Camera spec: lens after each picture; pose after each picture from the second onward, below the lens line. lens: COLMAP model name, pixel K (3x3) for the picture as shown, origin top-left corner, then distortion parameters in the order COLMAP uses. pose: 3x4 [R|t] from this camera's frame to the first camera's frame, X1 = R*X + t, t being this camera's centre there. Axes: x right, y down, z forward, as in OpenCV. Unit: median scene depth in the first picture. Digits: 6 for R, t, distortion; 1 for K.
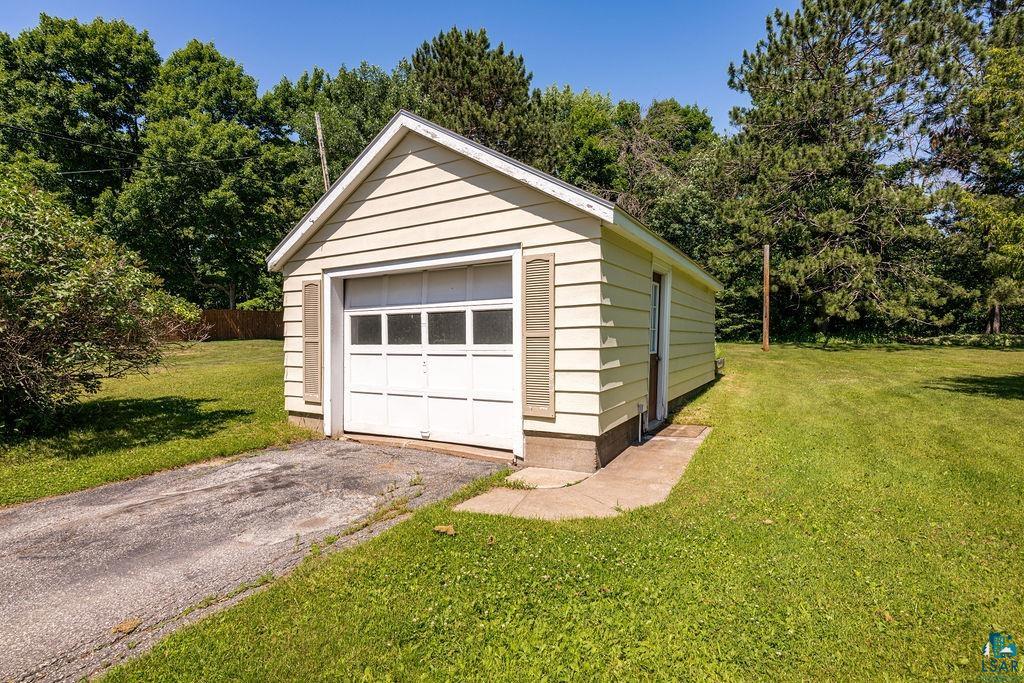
lens RADIAL K [[495.7, 0, 510.4], [0, 495.7, 342.2], [0, 0, 1]] dist [-0.002025, 0.001053]
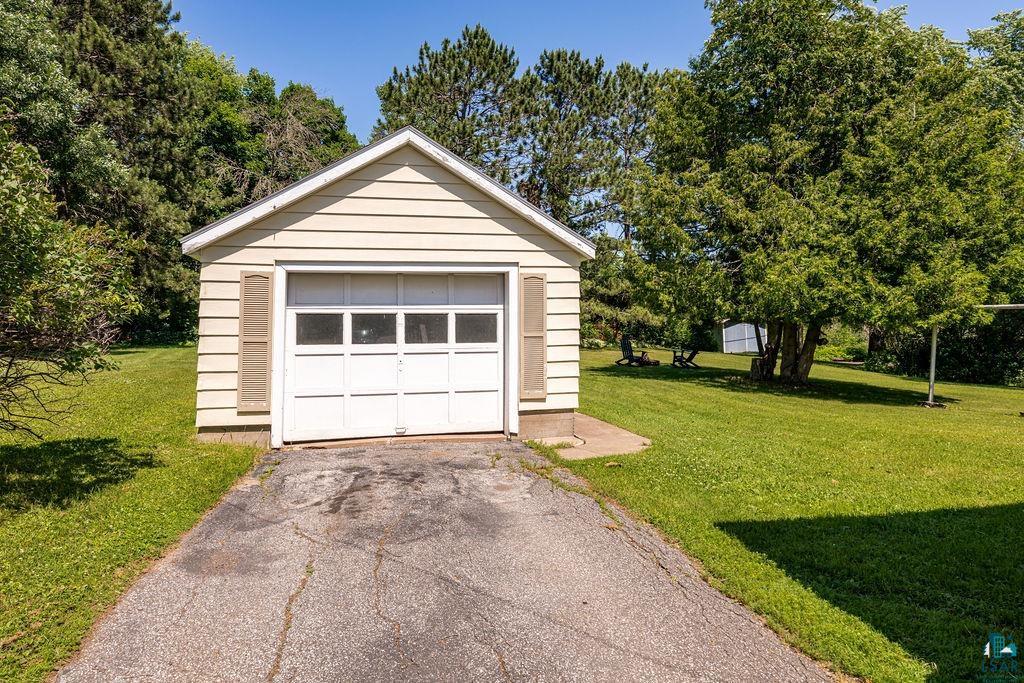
lens RADIAL K [[564.8, 0, 496.3], [0, 564.8, 314.7], [0, 0, 1]] dist [-0.002604, 0.000969]
pose [[0.736441, 0.030599, 0.675809, -0.599796], [0.008865, 0.998454, -0.054868, 0.007680], [-0.676444, 0.046398, 0.735031, -0.011739]]
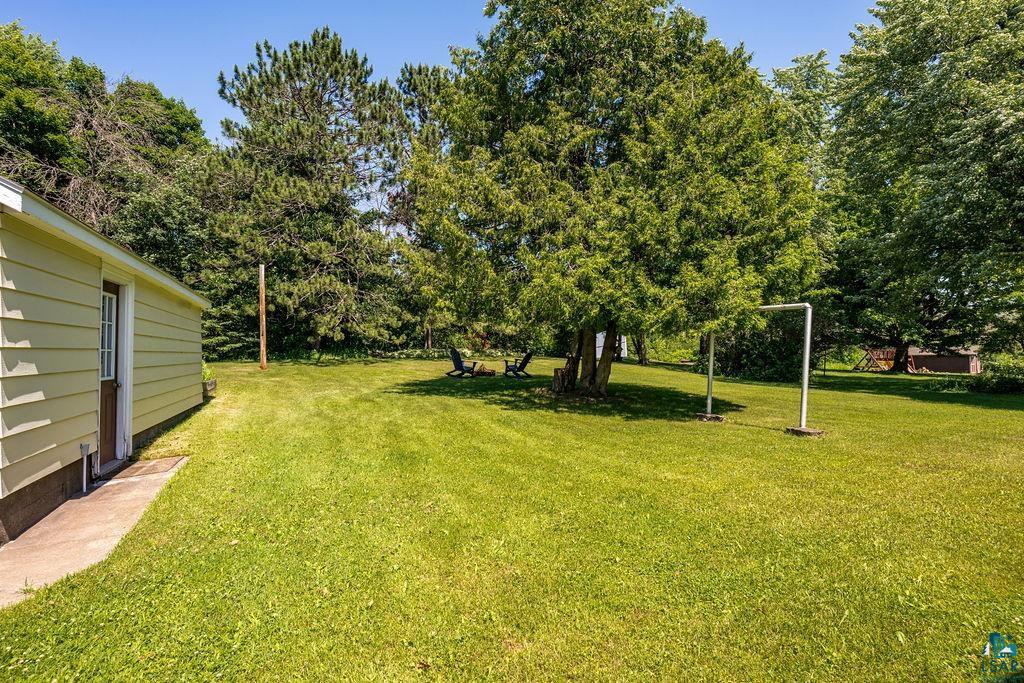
lens RADIAL K [[495.7, 0, 510.4], [0, 495.7, 342.2], [0, 0, 1]] dist [-0.002025, 0.001053]
pose [[0.597528, -0.003900, 0.801838, 0.024796], [0.033563, 0.999233, -0.020151, -0.000076], [-0.801145, 0.038953, 0.597201, -0.023339]]
